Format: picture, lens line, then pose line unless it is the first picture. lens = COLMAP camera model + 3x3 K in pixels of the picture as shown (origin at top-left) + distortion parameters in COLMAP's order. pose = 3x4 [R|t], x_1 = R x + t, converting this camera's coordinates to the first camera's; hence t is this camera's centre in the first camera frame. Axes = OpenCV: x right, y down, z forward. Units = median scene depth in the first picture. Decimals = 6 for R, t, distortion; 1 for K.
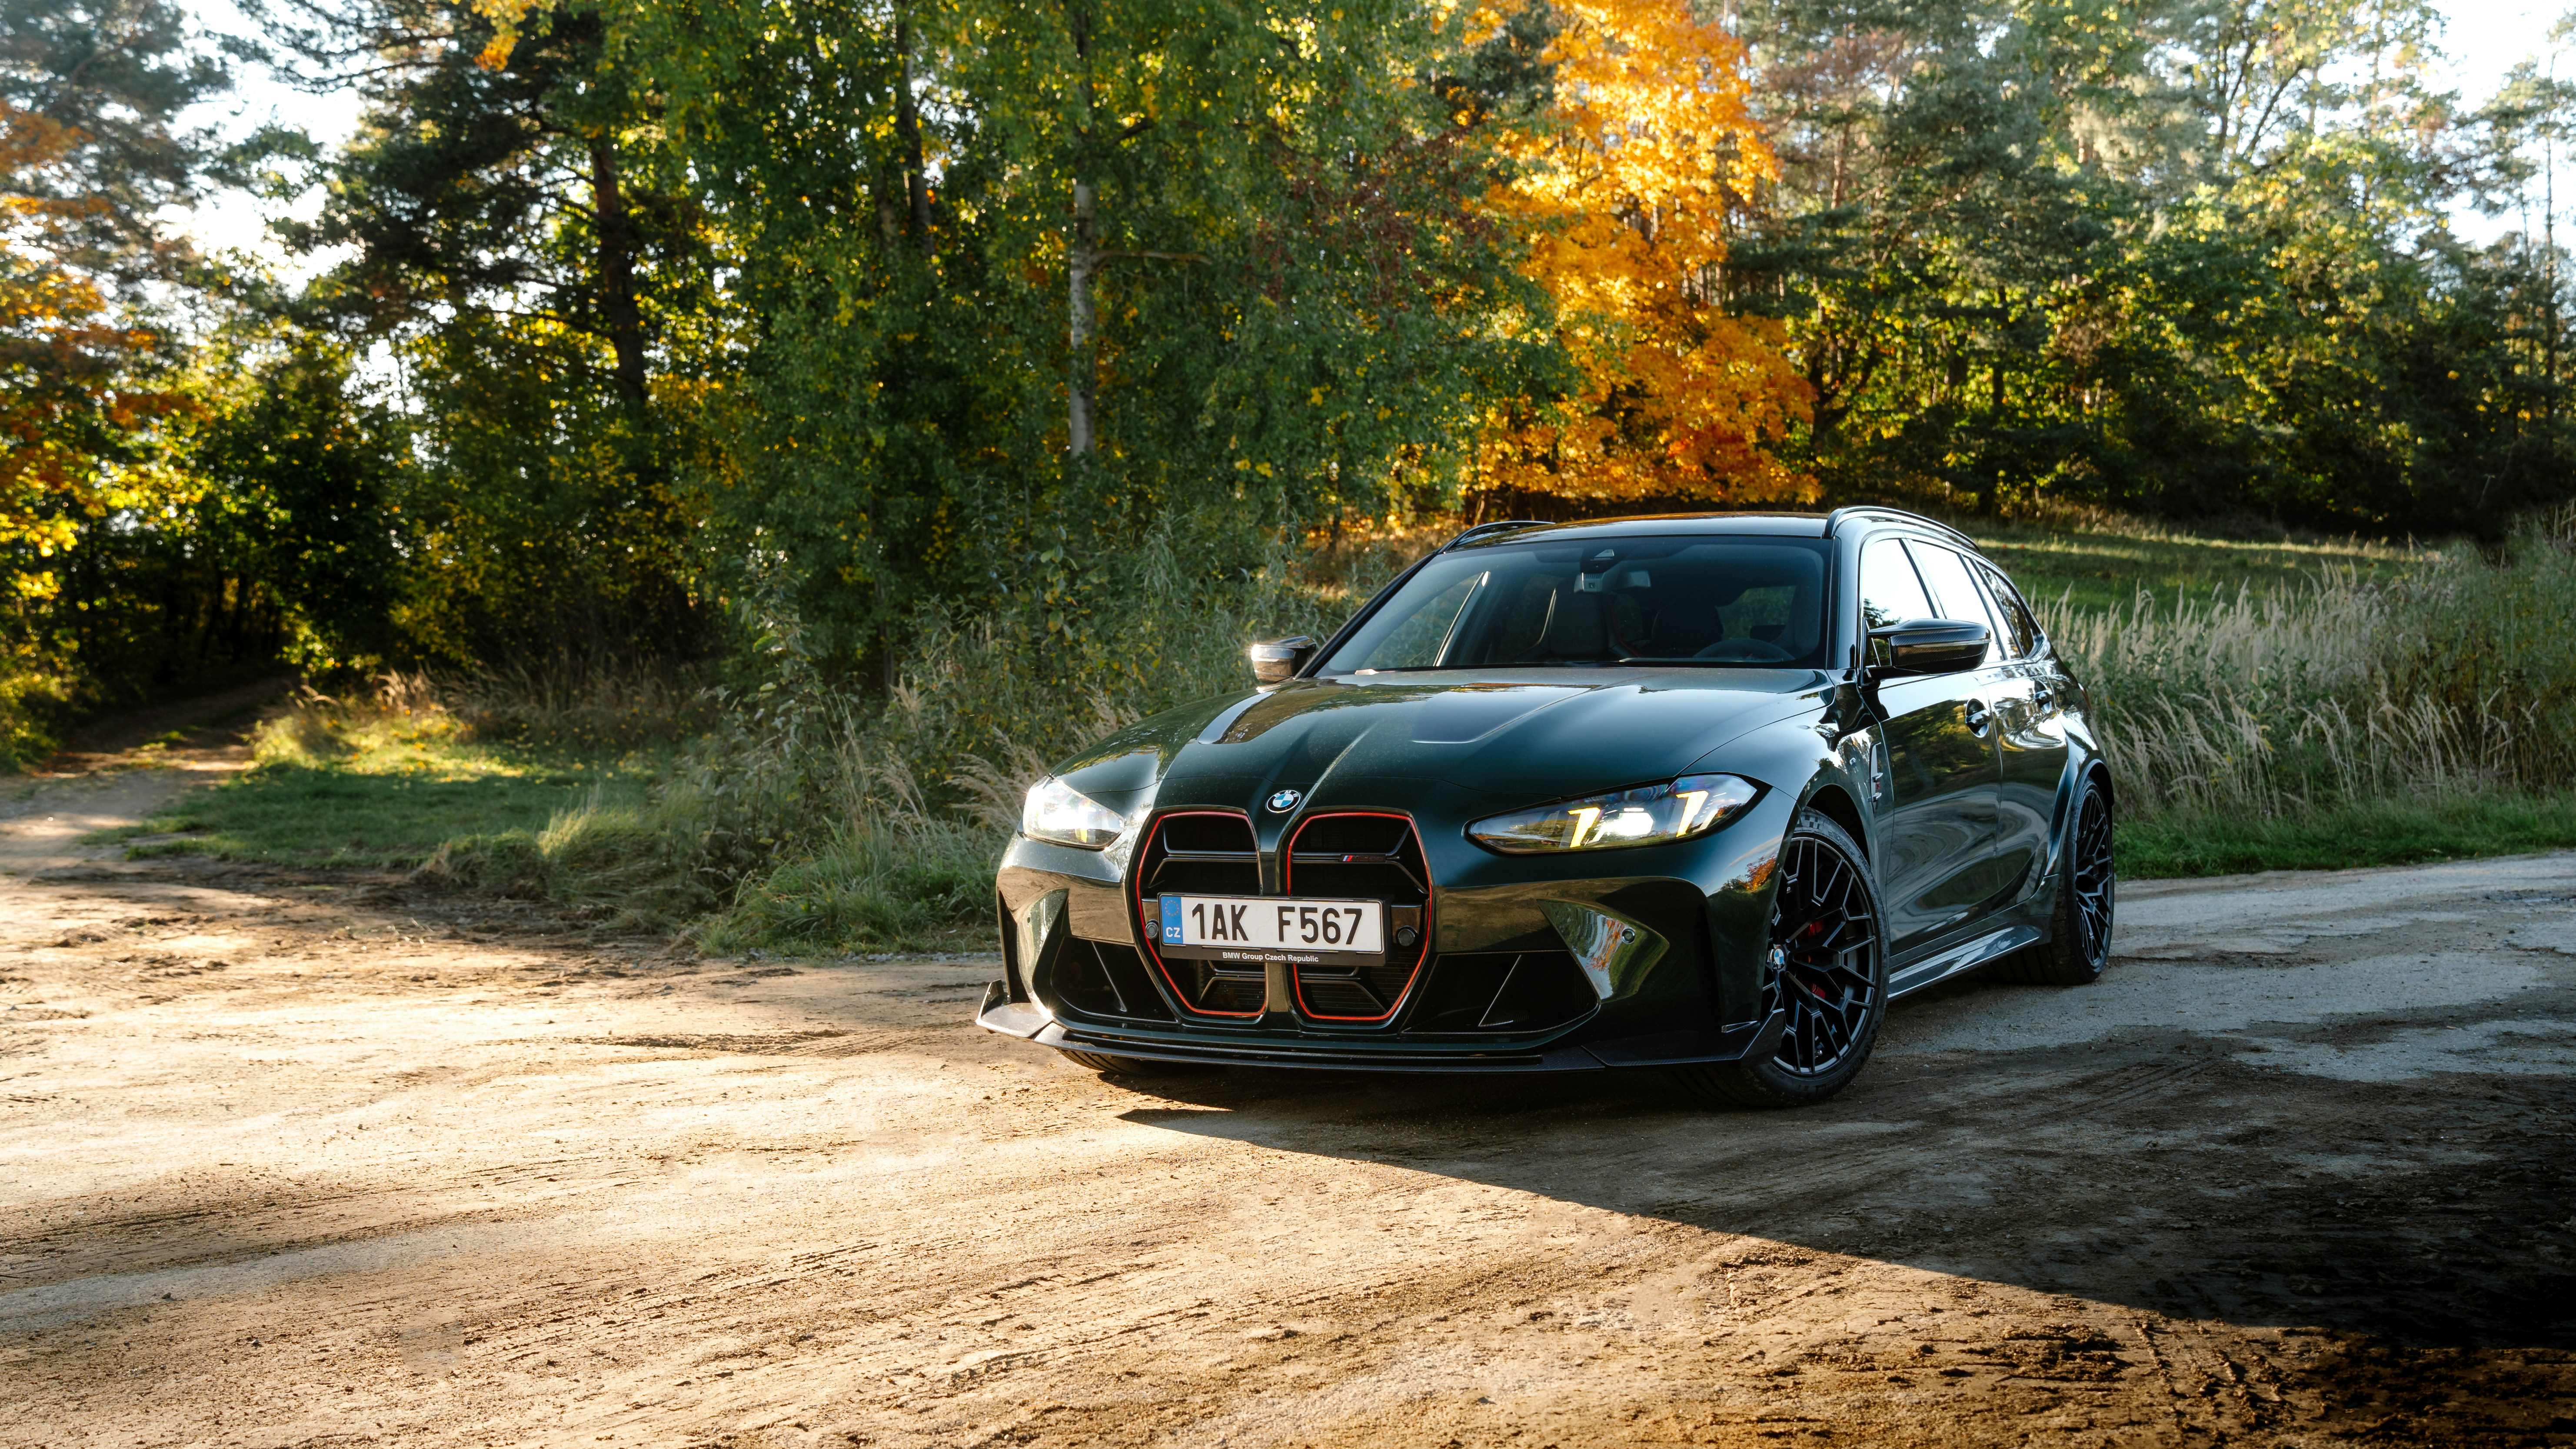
lens RADIAL K [[3097.1, 0, 1283.2], [0, 3097.1, 792.5], [0, 0, 1]] dist [0.119201, 0.000000]
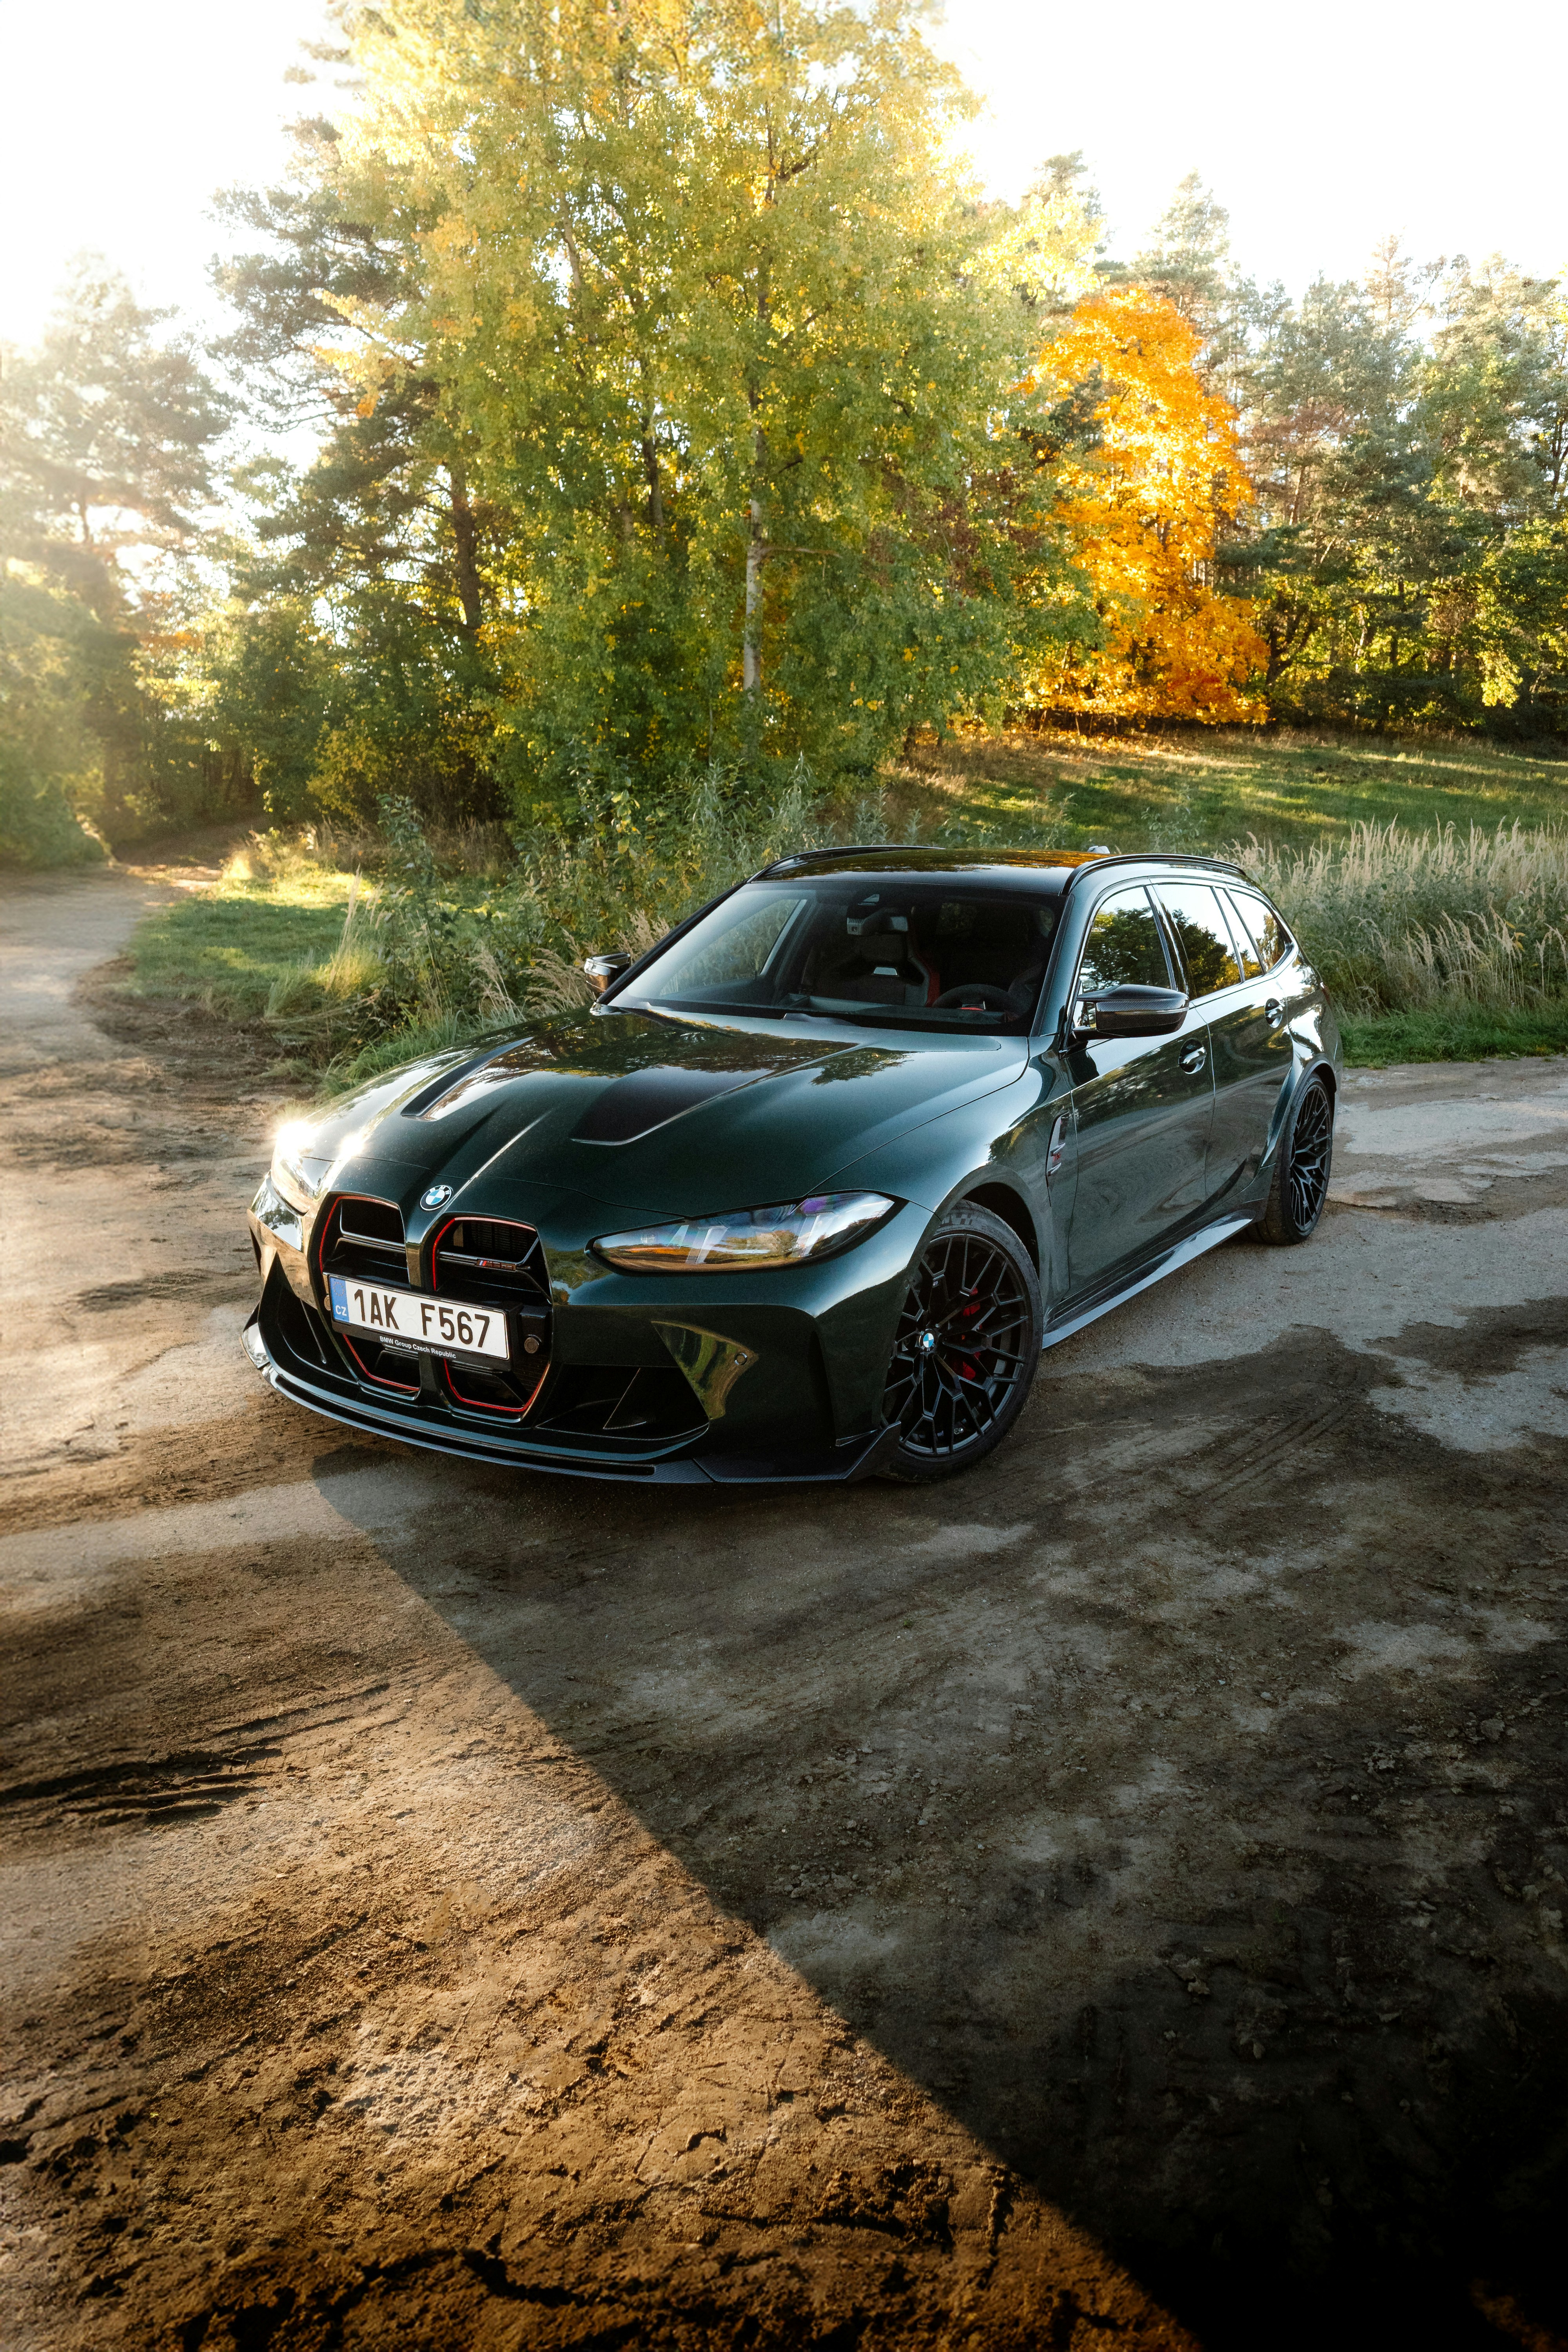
lens RADIAL K [[1861.8, 0, 835.0], [0, 1861.8, 1184.6], [0, 0, 1]] dist [-0.056835, 0.050539]
pose [[0.997179, 0.043496, -0.061174, 0.040946], [-0.032618, 0.985120, 0.168744, -0.026505], [0.067603, -0.166272, 0.983760, 0.094620]]
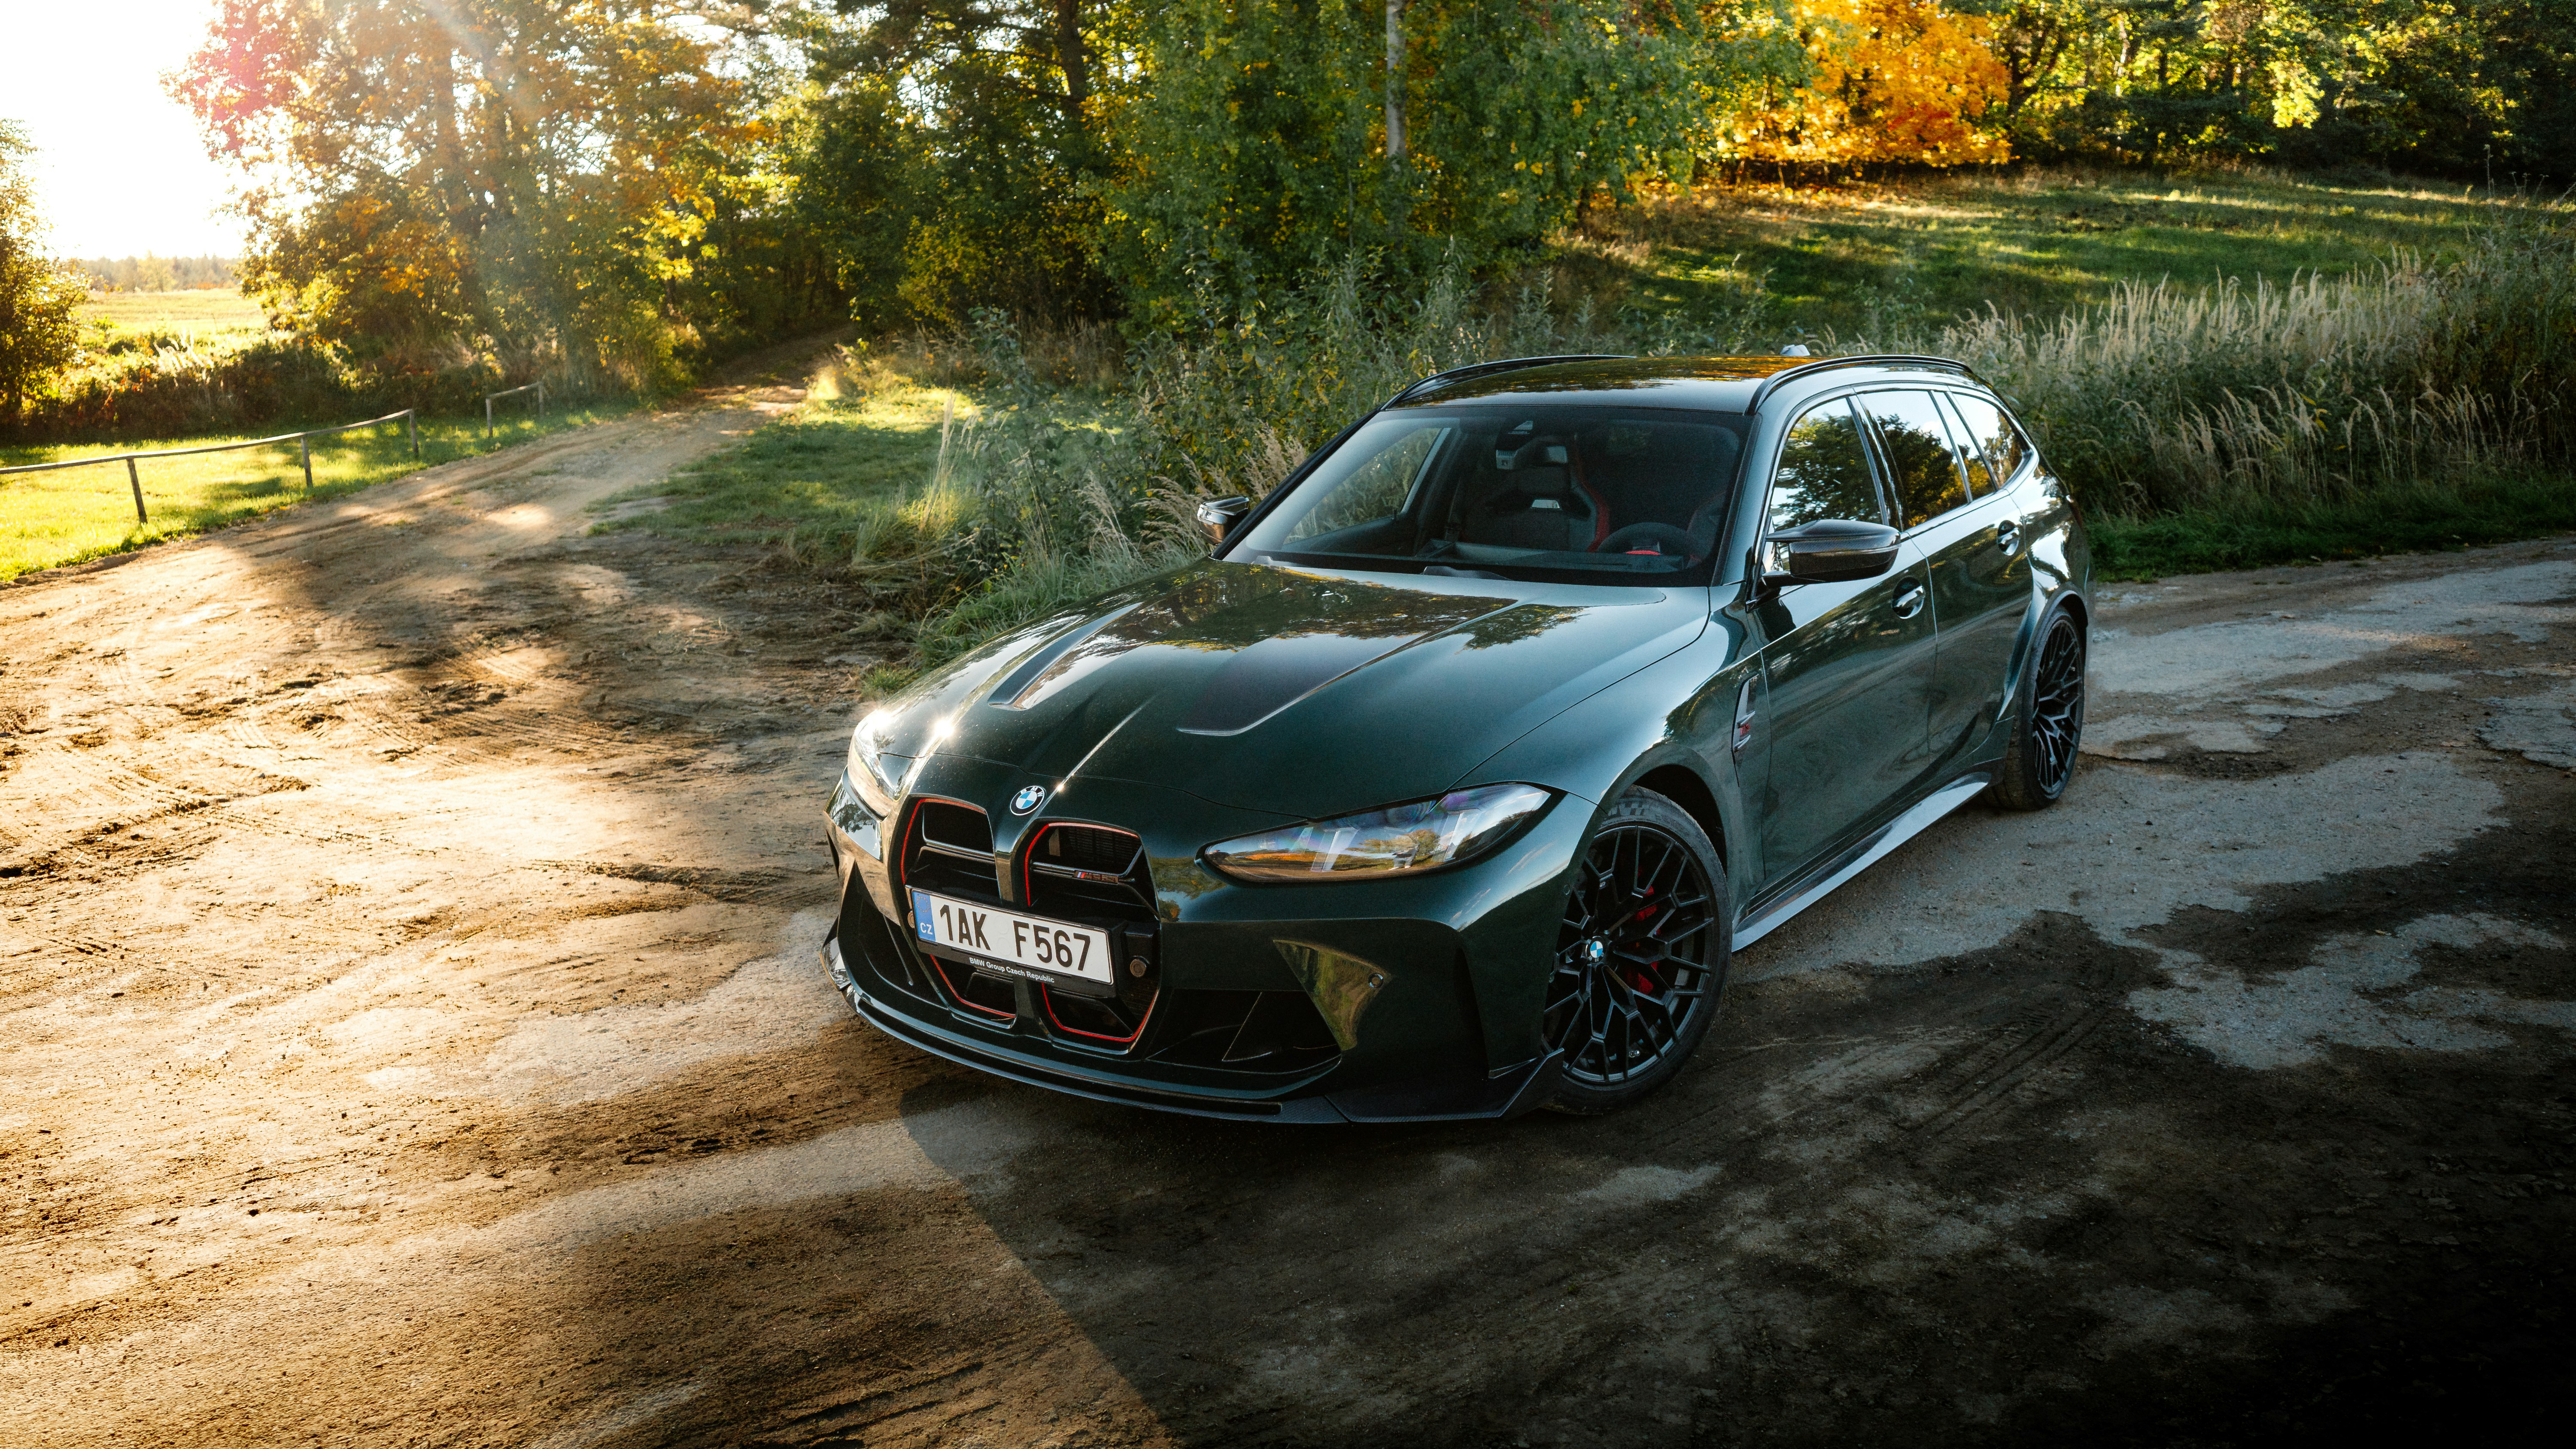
lens RADIAL K [[2143.5, 0, 1294.1], [0, 2143.5, 746.5], [0, 0, 1]] dist [-0.056636, 0.056096]
pose [[0.986566, 0.019631, -0.162179, 0.043059], [0.010426, 0.983163, 0.182432, -0.030454], [0.163030, -0.181672, 0.969751, 0.095697]]
